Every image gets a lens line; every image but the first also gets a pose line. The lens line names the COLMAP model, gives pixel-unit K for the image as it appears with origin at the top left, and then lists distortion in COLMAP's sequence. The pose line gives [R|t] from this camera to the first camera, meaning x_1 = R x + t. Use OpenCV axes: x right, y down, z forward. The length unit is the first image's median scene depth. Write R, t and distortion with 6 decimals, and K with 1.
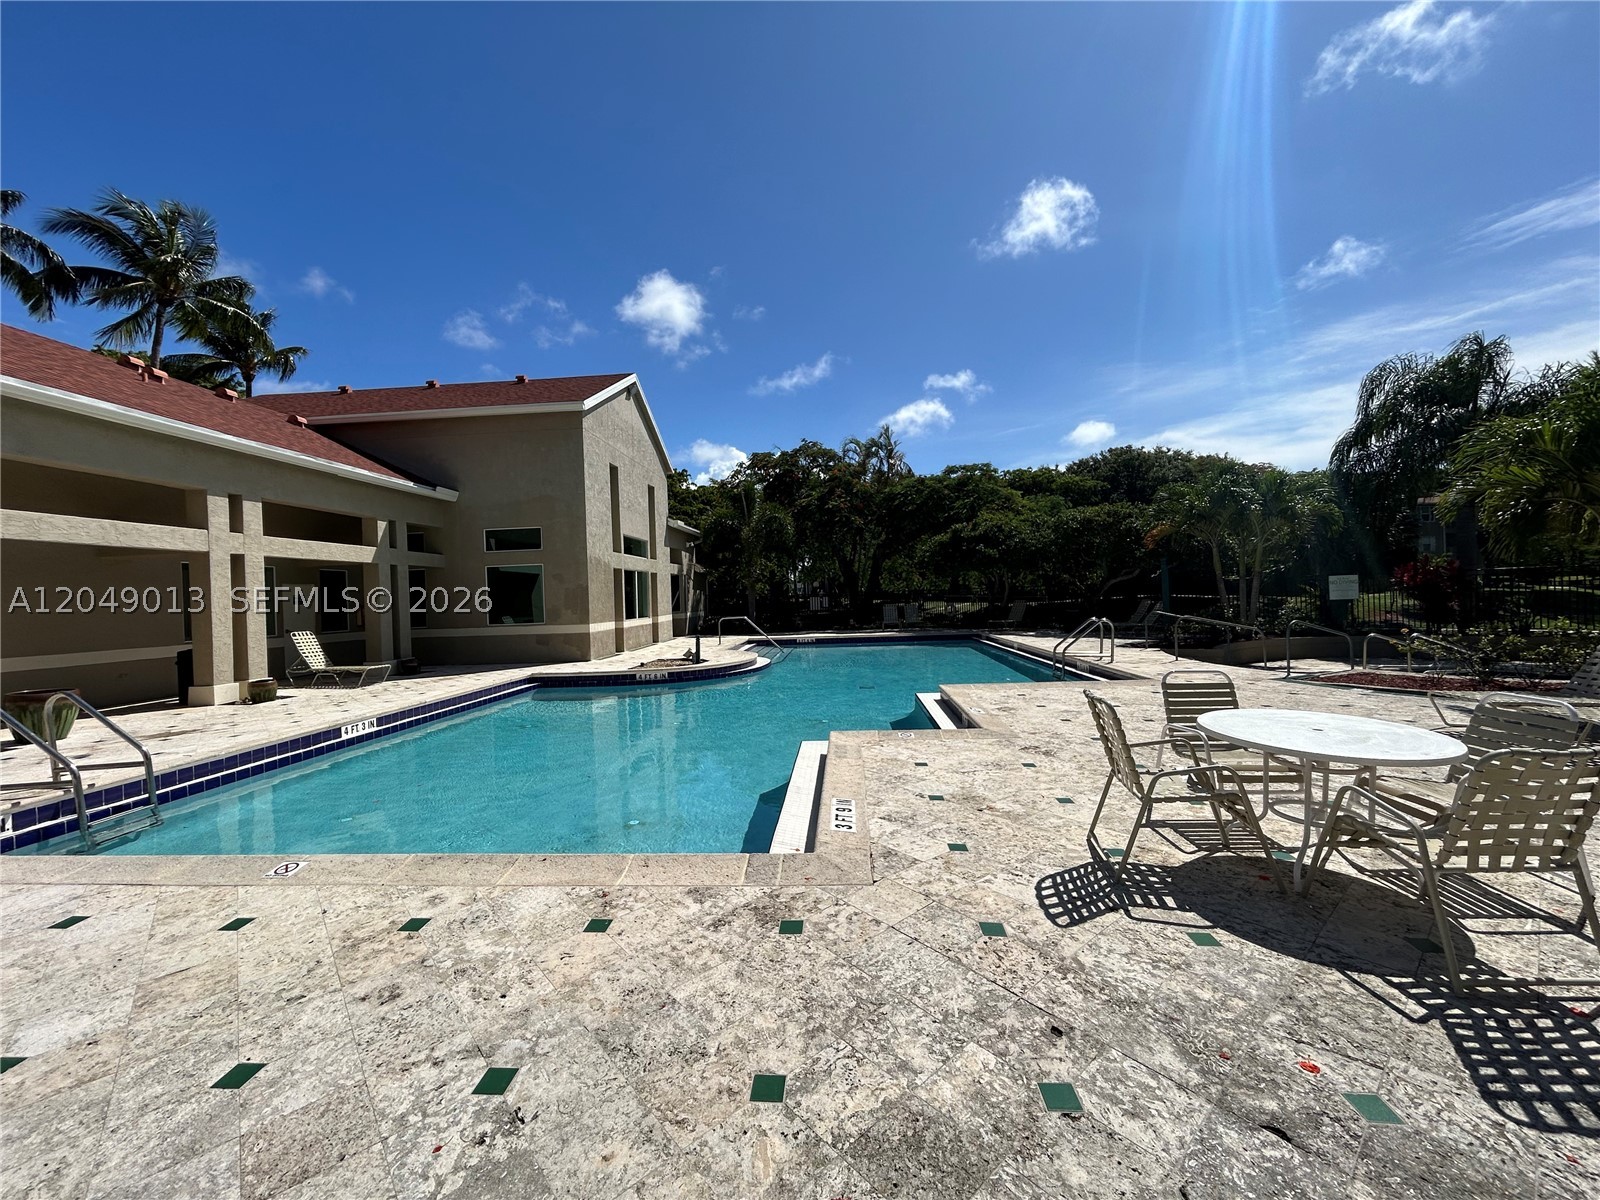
lens RADIAL K [[729.2, 0, 800.0], [0, 729.2, 600.0], [0, 0, 1]] dist [-0.002165, -0.000339]
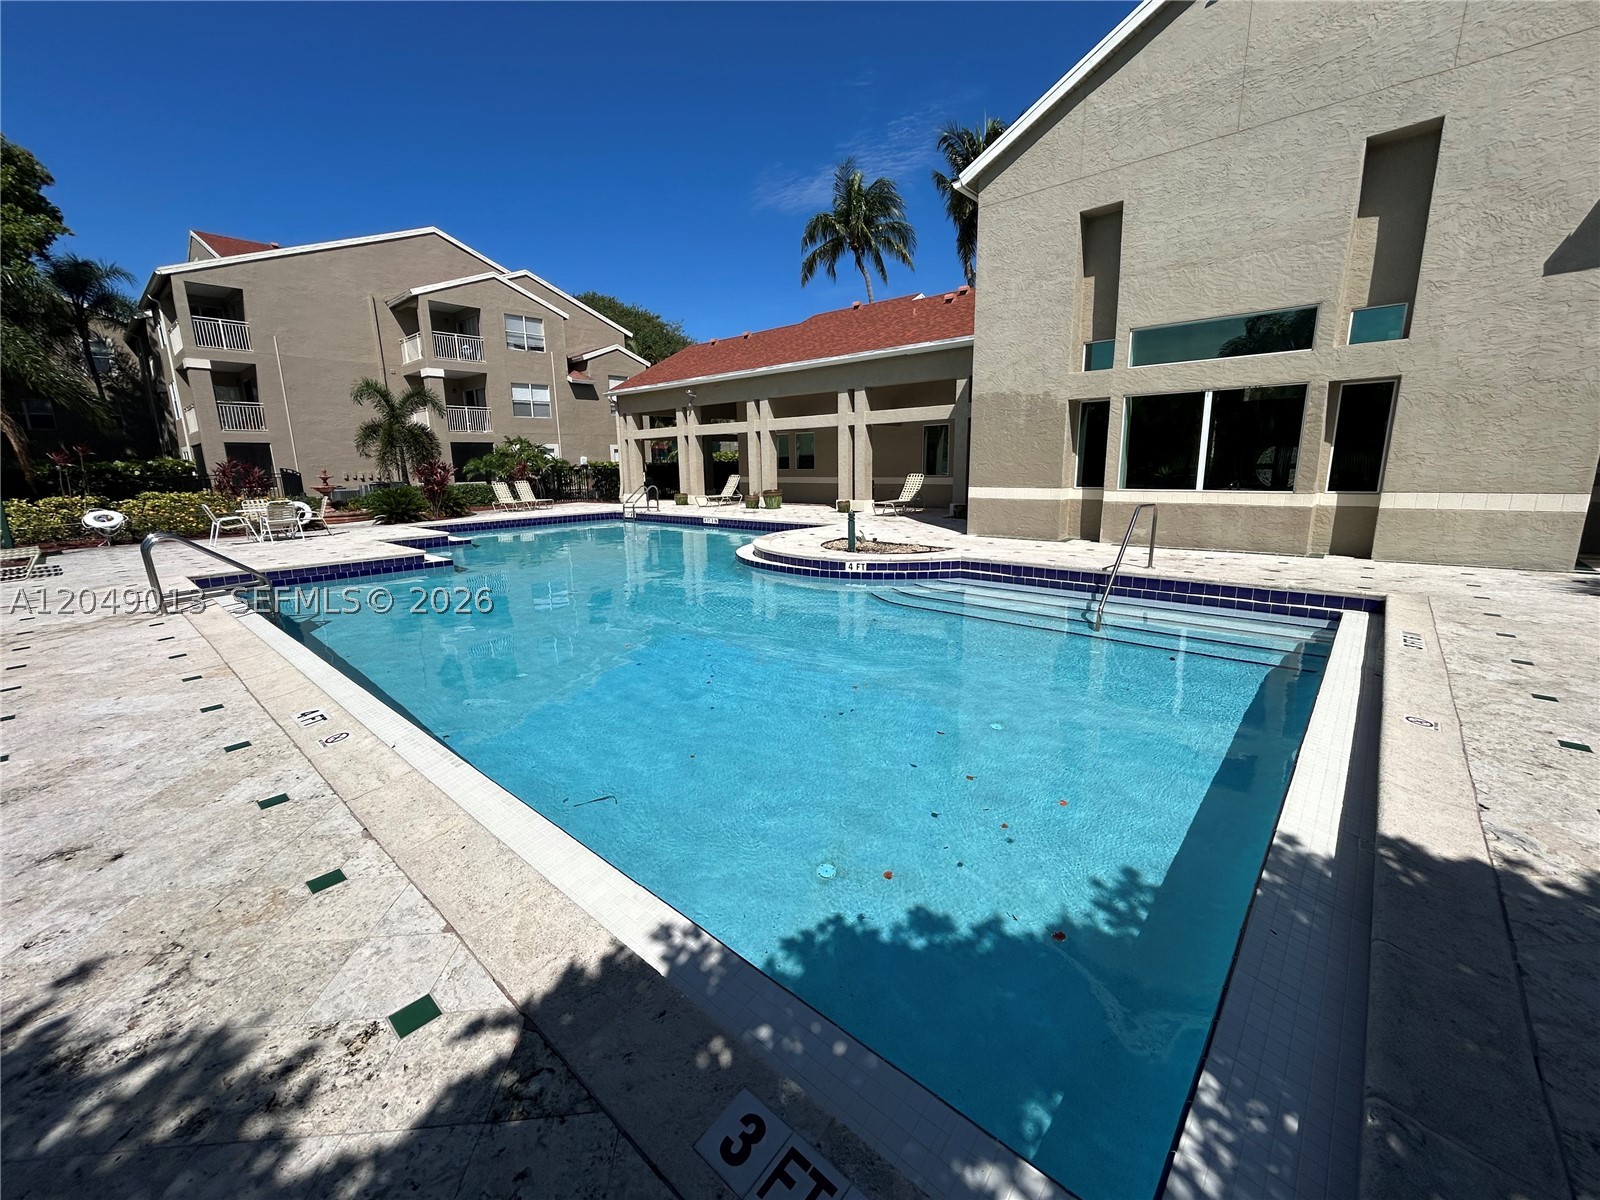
lens RADIAL K [[649.4, 0, 800.0], [0, 649.4, 600.0], [0, 0, 1]] dist [-0.001944, -0.000326]
pose [[-0.610274, 0.192090, -0.768548, 0.553473], [0.019784, 0.973549, 0.227619, -0.014175], [0.791943, 0.123705, -0.597932, 1.939446]]
